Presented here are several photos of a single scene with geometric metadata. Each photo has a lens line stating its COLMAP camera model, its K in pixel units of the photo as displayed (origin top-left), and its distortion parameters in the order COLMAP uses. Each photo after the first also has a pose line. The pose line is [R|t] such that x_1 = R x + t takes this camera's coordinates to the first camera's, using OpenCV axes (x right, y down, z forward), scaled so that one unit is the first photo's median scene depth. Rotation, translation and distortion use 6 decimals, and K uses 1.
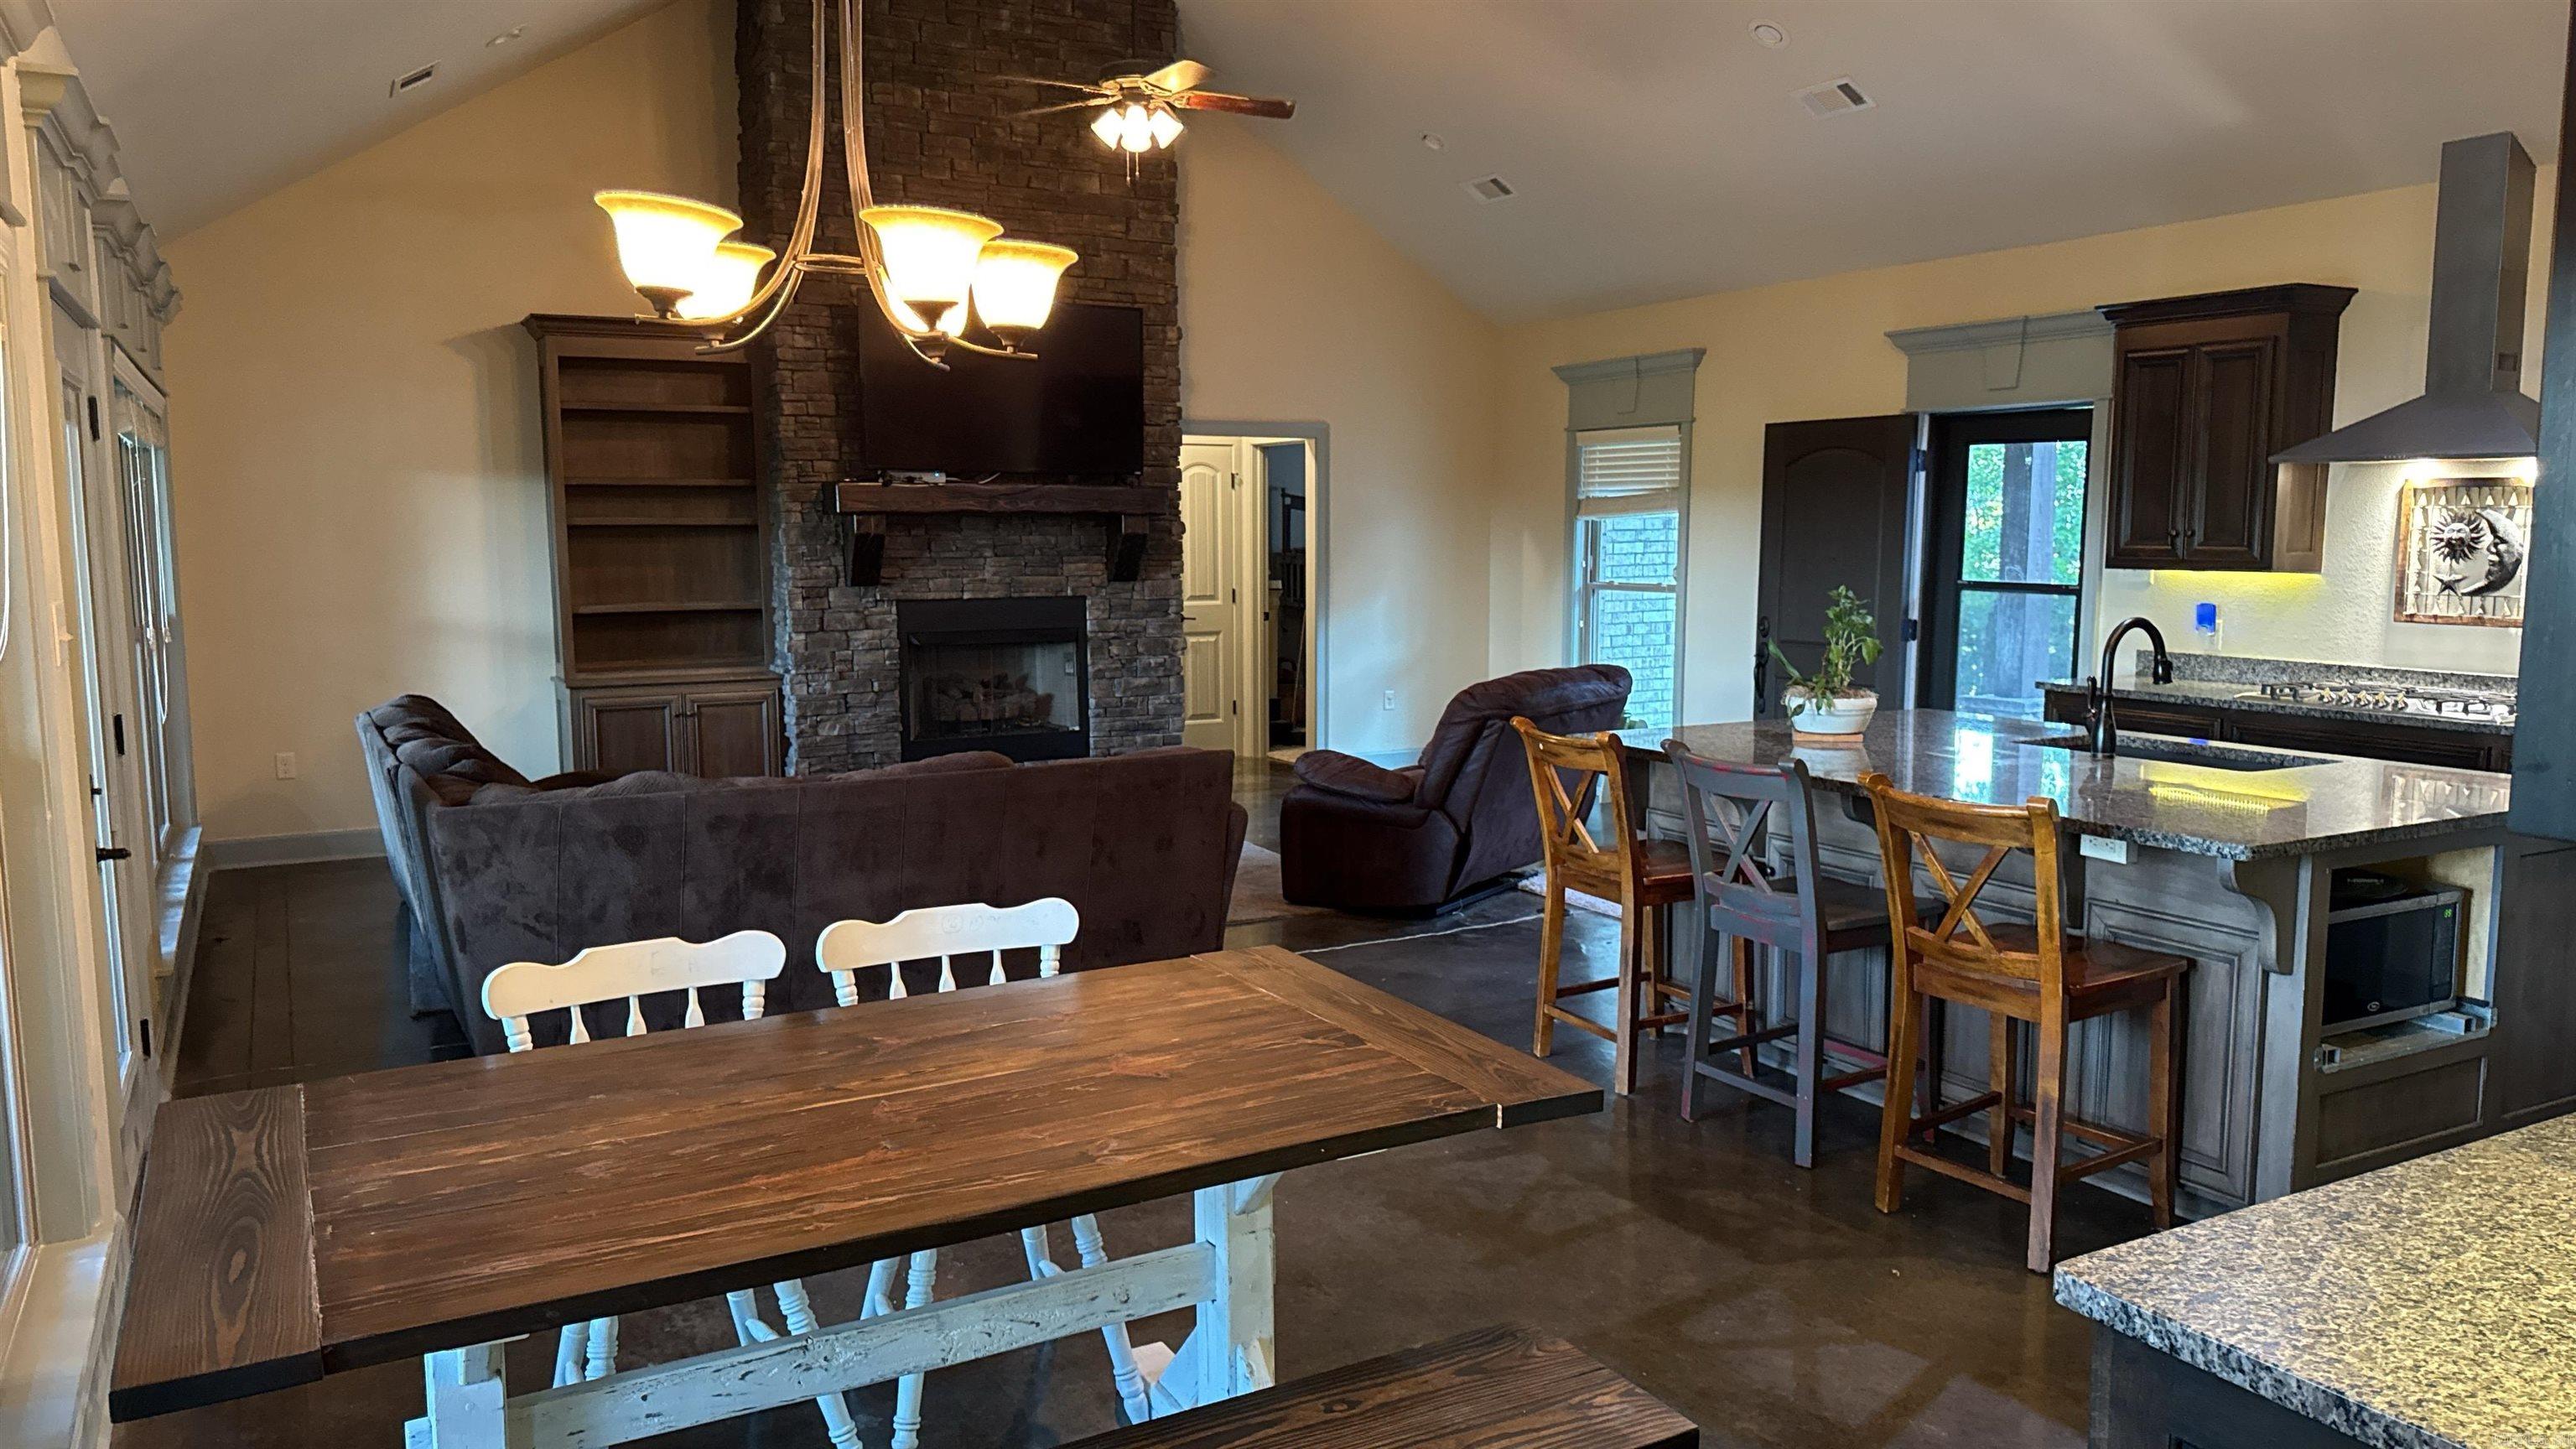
lens RADIAL K [[1779.5, 0, 1288.0], [0, 1779.5, 724.5], [0, 0, 1]] dist [0.124464, -0.176841]
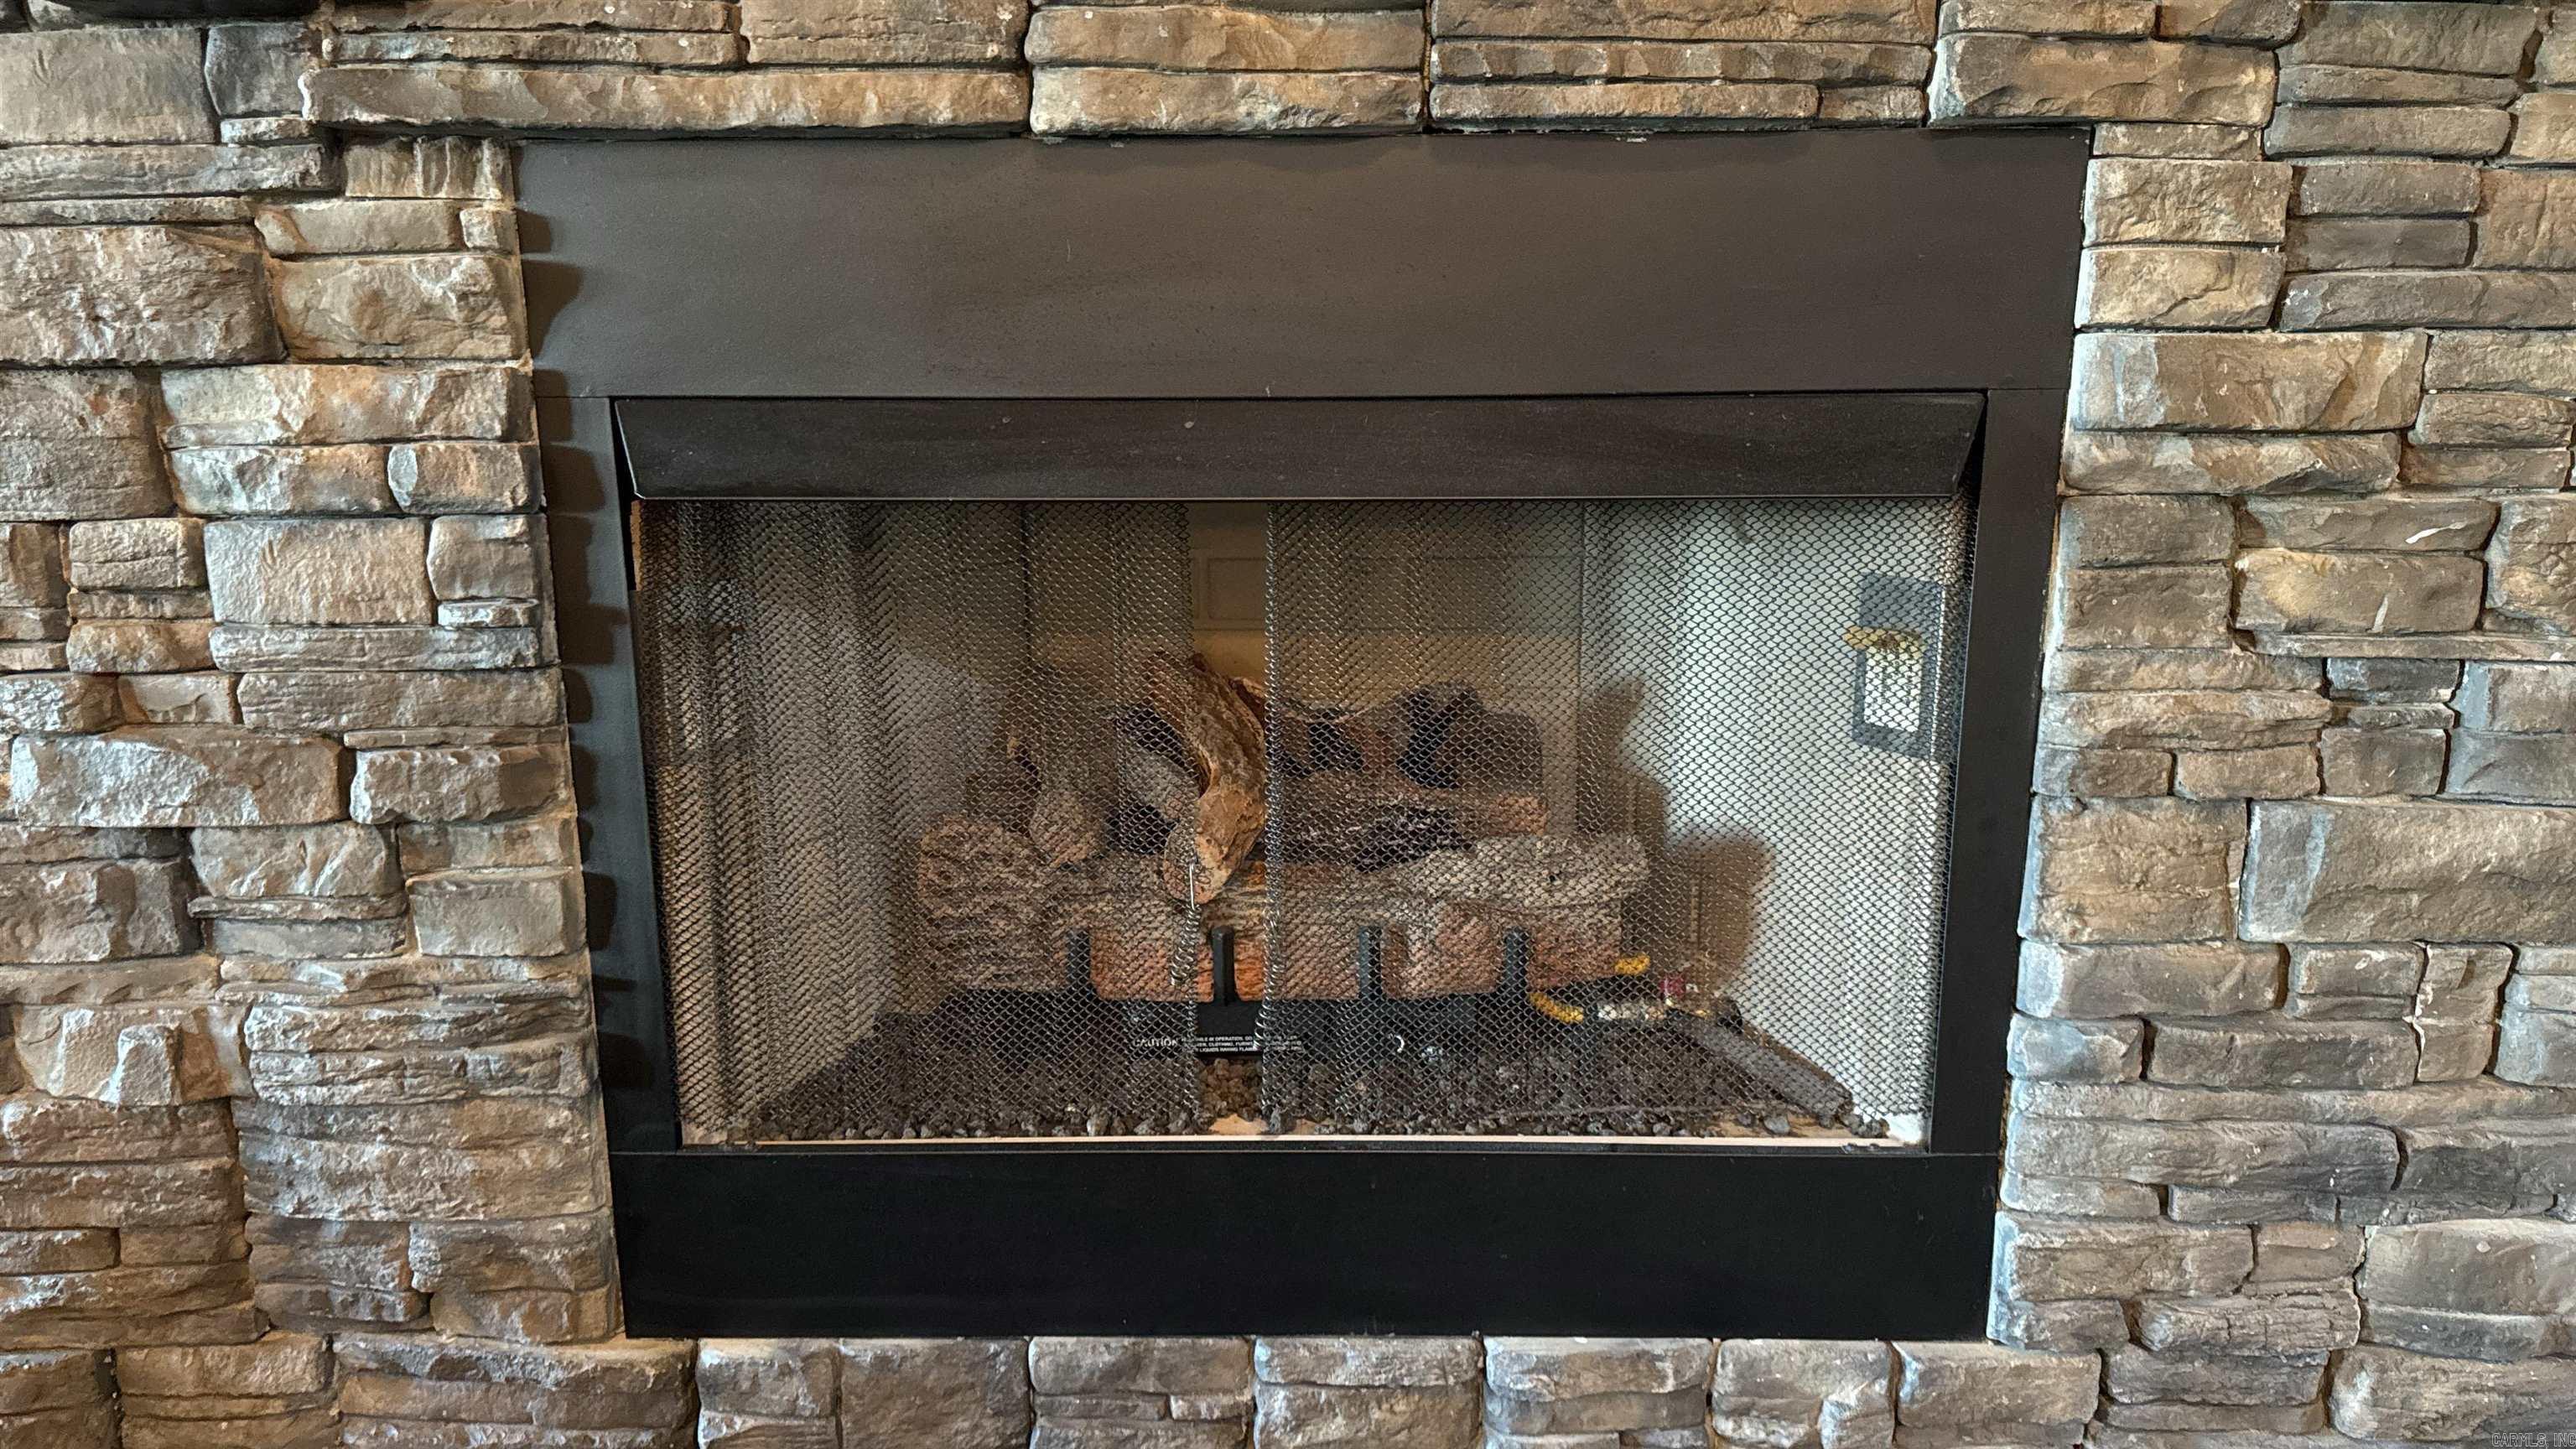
lens RADIAL K [[1779.5, 0, 1288.0], [0, 1779.5, 724.5], [0, 0, 1]] dist [0.124464, -0.176841]
pose [[0.868874, 0.111532, -0.482306, -0.101576], [-0.053390, 0.989719, 0.132688, -0.047967], [0.492146, -0.089539, 0.865896, 0.908294]]
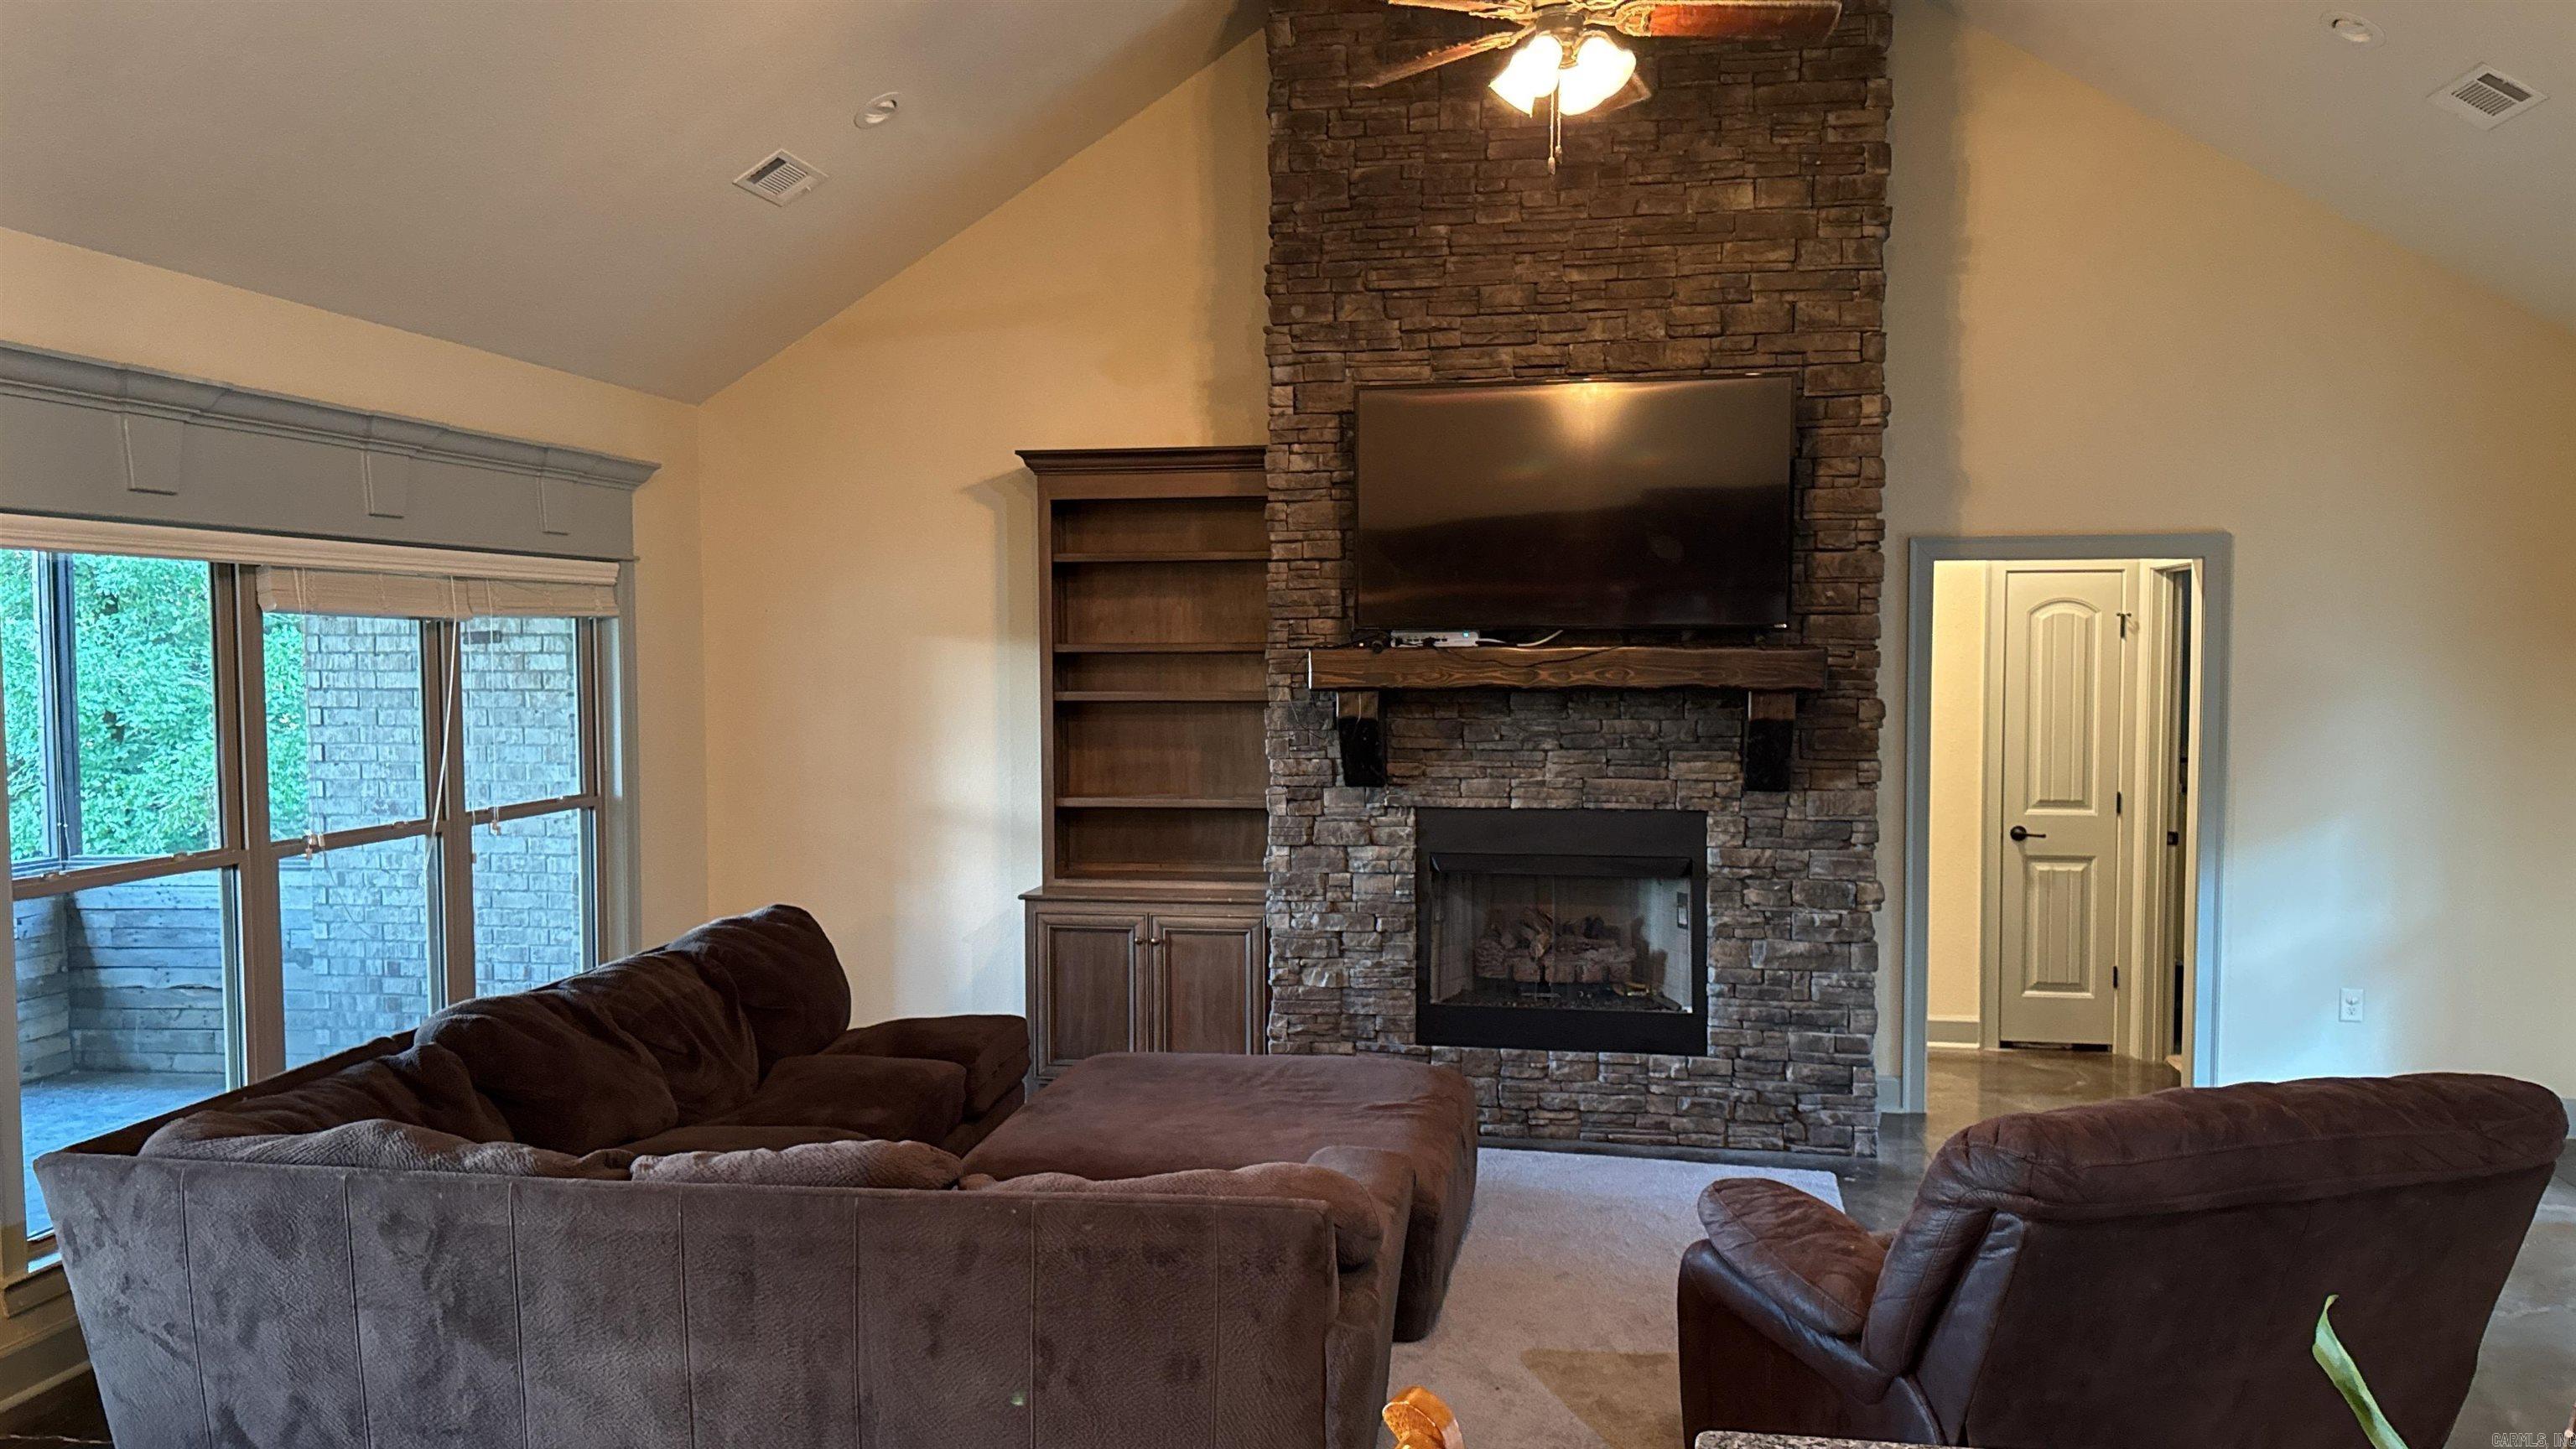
lens RADIAL K [[1779.5, 0, 1288.0], [0, 1779.5, 724.5], [0, 0, 1]] dist [0.124464, -0.176841]
pose [[0.780835, 0.028302, -0.624096, 0.187662], [-0.070695, 0.996560, -0.043258, -0.067714], [0.620724, 0.077898, 0.780150, 0.404512]]
